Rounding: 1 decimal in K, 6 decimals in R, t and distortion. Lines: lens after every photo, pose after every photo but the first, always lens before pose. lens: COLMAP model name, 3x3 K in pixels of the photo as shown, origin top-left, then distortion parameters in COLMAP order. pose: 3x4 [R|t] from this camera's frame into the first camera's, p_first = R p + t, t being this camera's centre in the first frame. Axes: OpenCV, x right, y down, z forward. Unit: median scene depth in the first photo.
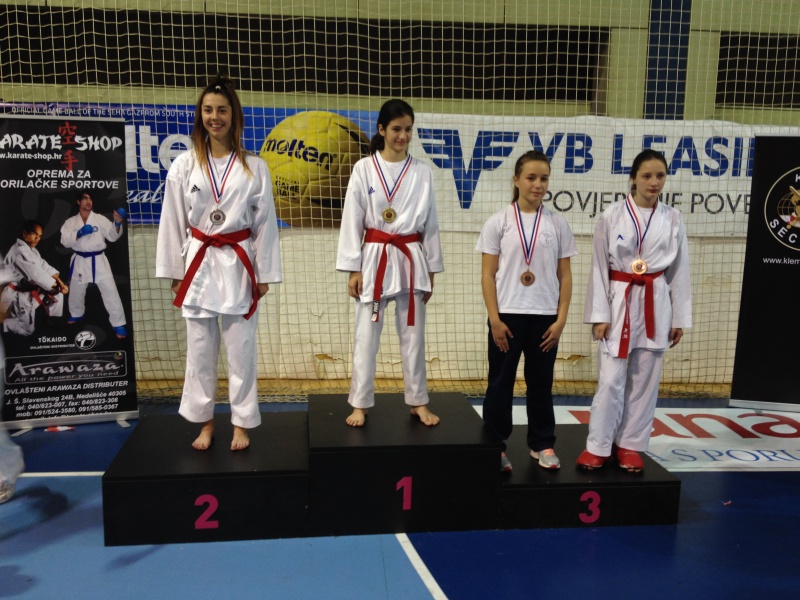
lens RADIAL K [[752.9, 0, 400.0], [0, 752.9, 300.0], [0, 0, 1]] dist [0.106954, -0.256868]
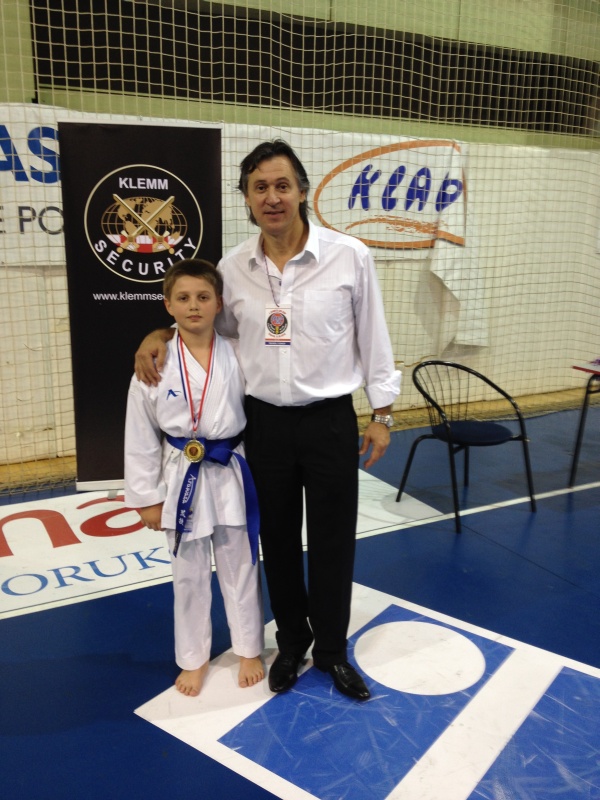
lens RADIAL K [[754.6, 0, 300.0], [0, 754.6, 400.0], [0, 0, 1]] dist [0.118615, -0.298469]
pose [[0.917334, -0.106389, 0.383640, 0.411322], [0.067691, 0.991282, 0.113038, -0.024691], [-0.392321, -0.077725, 0.916538, 0.256242]]
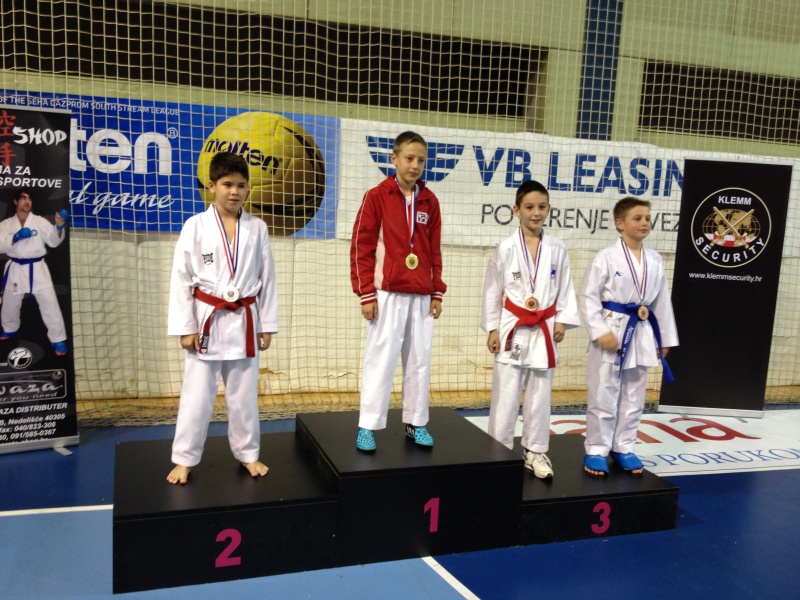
lens RADIAL K [[751.1, 0, 400.0], [0, 751.1, 300.0], [0, 0, 1]] dist [0.113831, -0.262538]
pose [[0.976979, 0.003285, 0.213311, -0.169260], [-0.001600, 0.999966, -0.008068, -0.008079], [-0.213331, 0.007541, 0.976951, 0.043802]]
